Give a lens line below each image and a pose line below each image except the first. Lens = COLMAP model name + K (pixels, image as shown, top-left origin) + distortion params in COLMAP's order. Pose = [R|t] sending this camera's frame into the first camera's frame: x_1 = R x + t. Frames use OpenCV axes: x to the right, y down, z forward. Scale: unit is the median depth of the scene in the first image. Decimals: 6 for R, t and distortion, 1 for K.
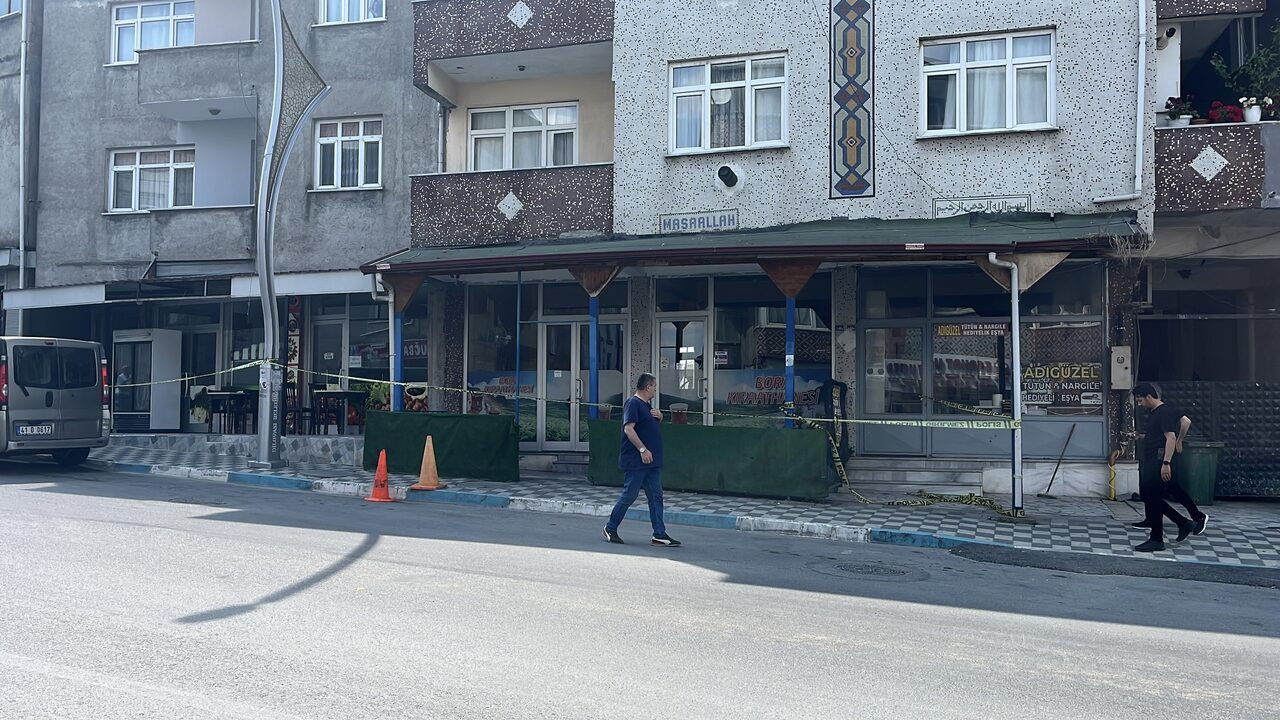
lens RADIAL K [[1166.8, 0, 638.7], [0, 1166.8, 360.2], [0, 0, 1]] dist [0.069938, 0.000000]
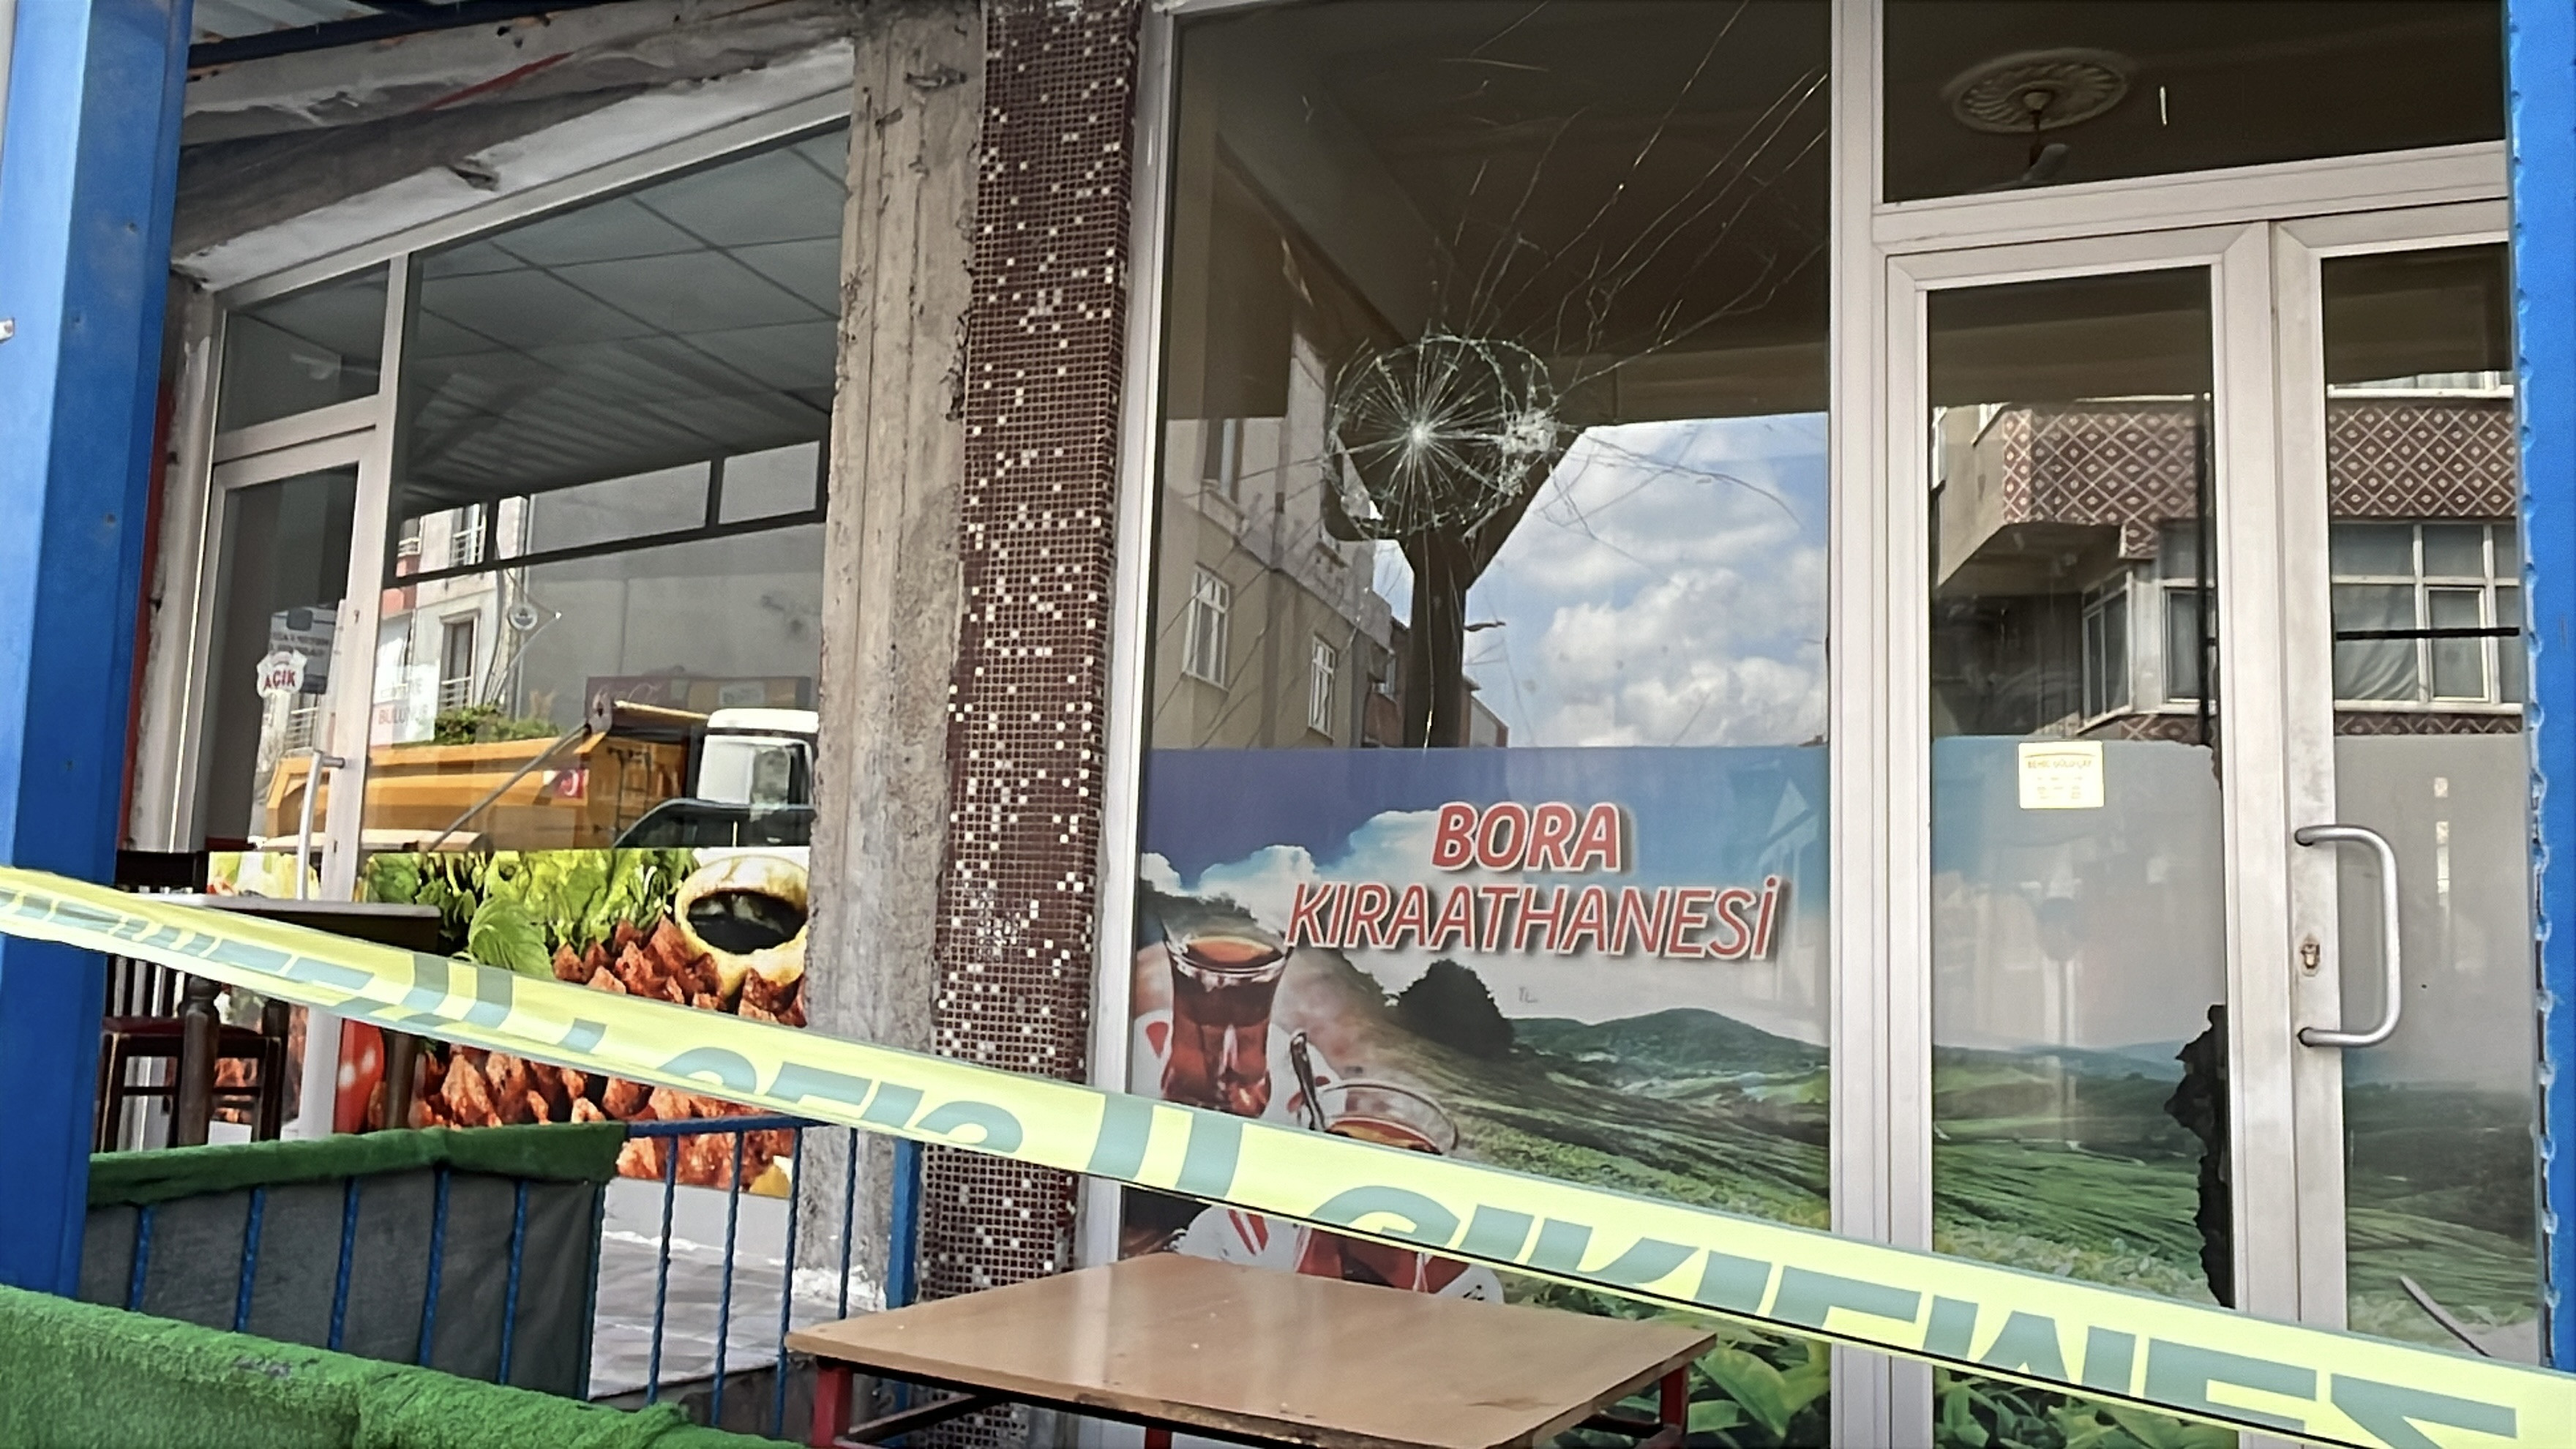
lens RADIAL K [[2041.8, 0, 1273.6], [0, 2041.8, 716.6], [0, 0, 1]] dist [-0.030262, 0.006859]
pose [[0.990814, 0.010857, -0.134795, -0.114428], [-0.020390, 0.997370, -0.069545, 0.020710], [0.133685, 0.071654, 0.988430, 0.855571]]
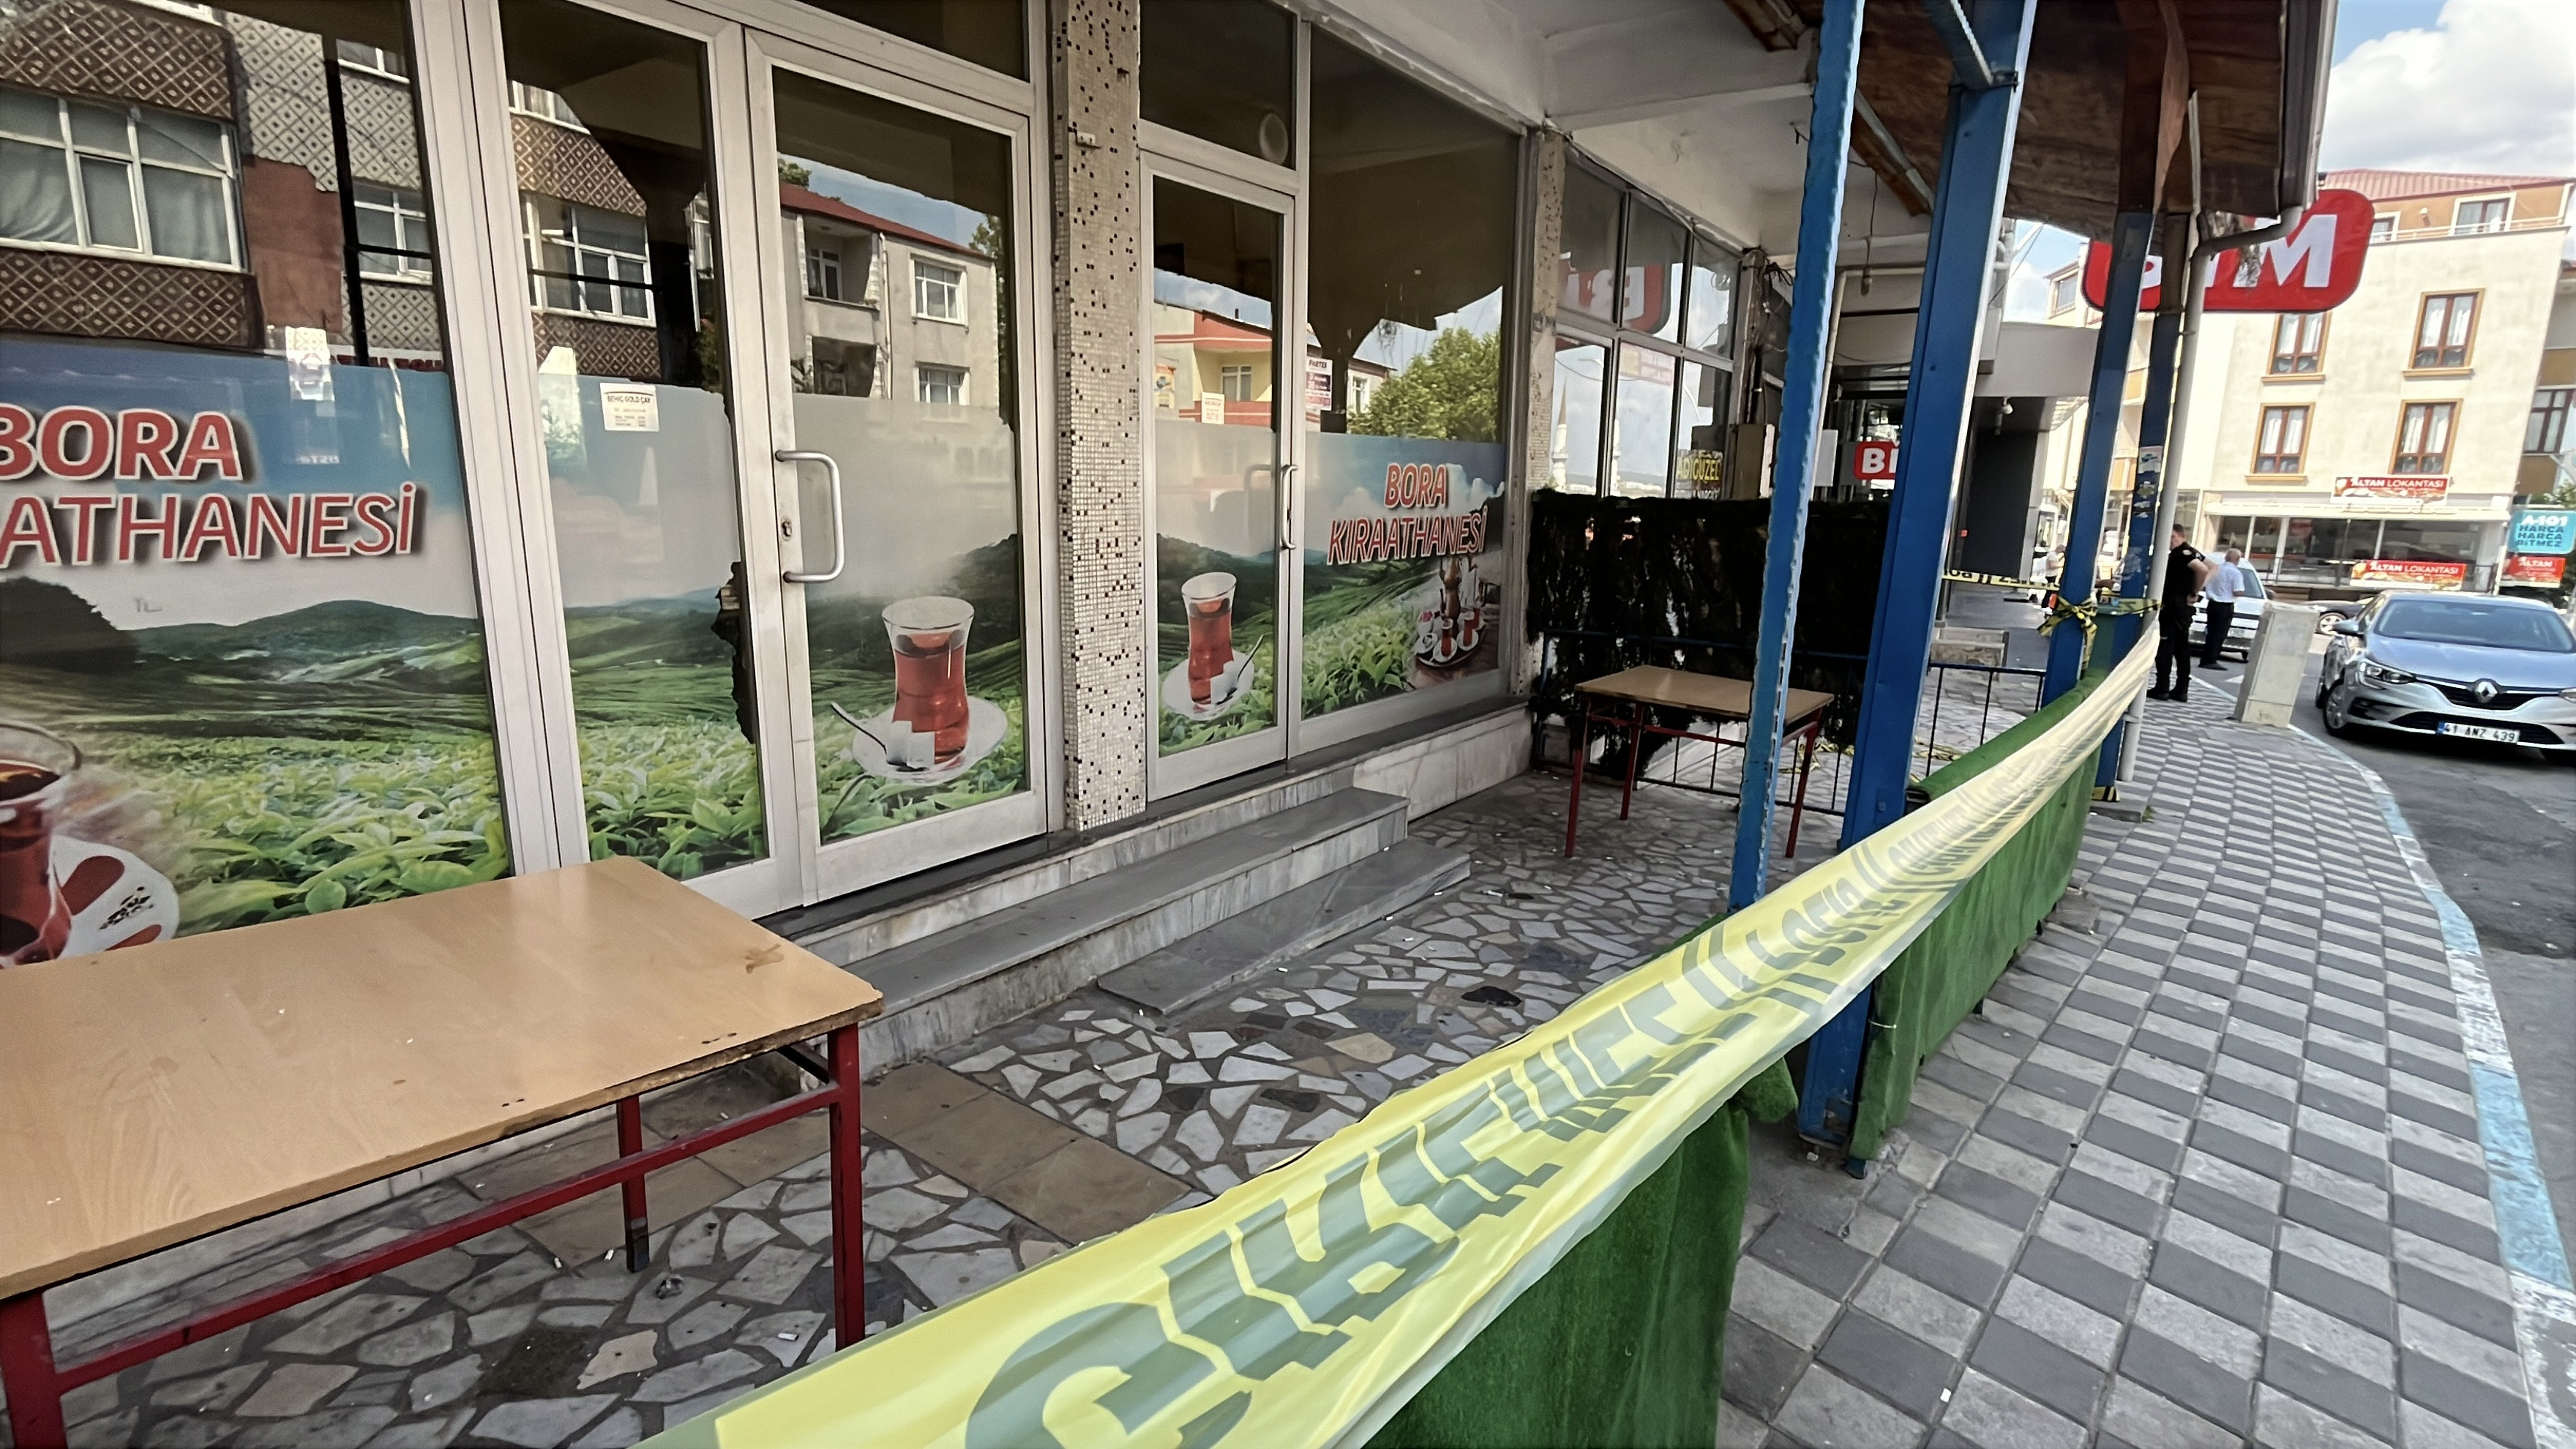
lens RADIAL K [[1183.4, 0, 1278.0], [0, 1183.4, 734.6], [0, 0, 1]] dist [-0.010396, 0.000209]
pose [[0.356556, -0.197747, 0.913107, -0.180536], [-0.061631, 0.970236, 0.234186, 0.012437], [-0.932239, -0.139776, 0.333757, 0.909903]]
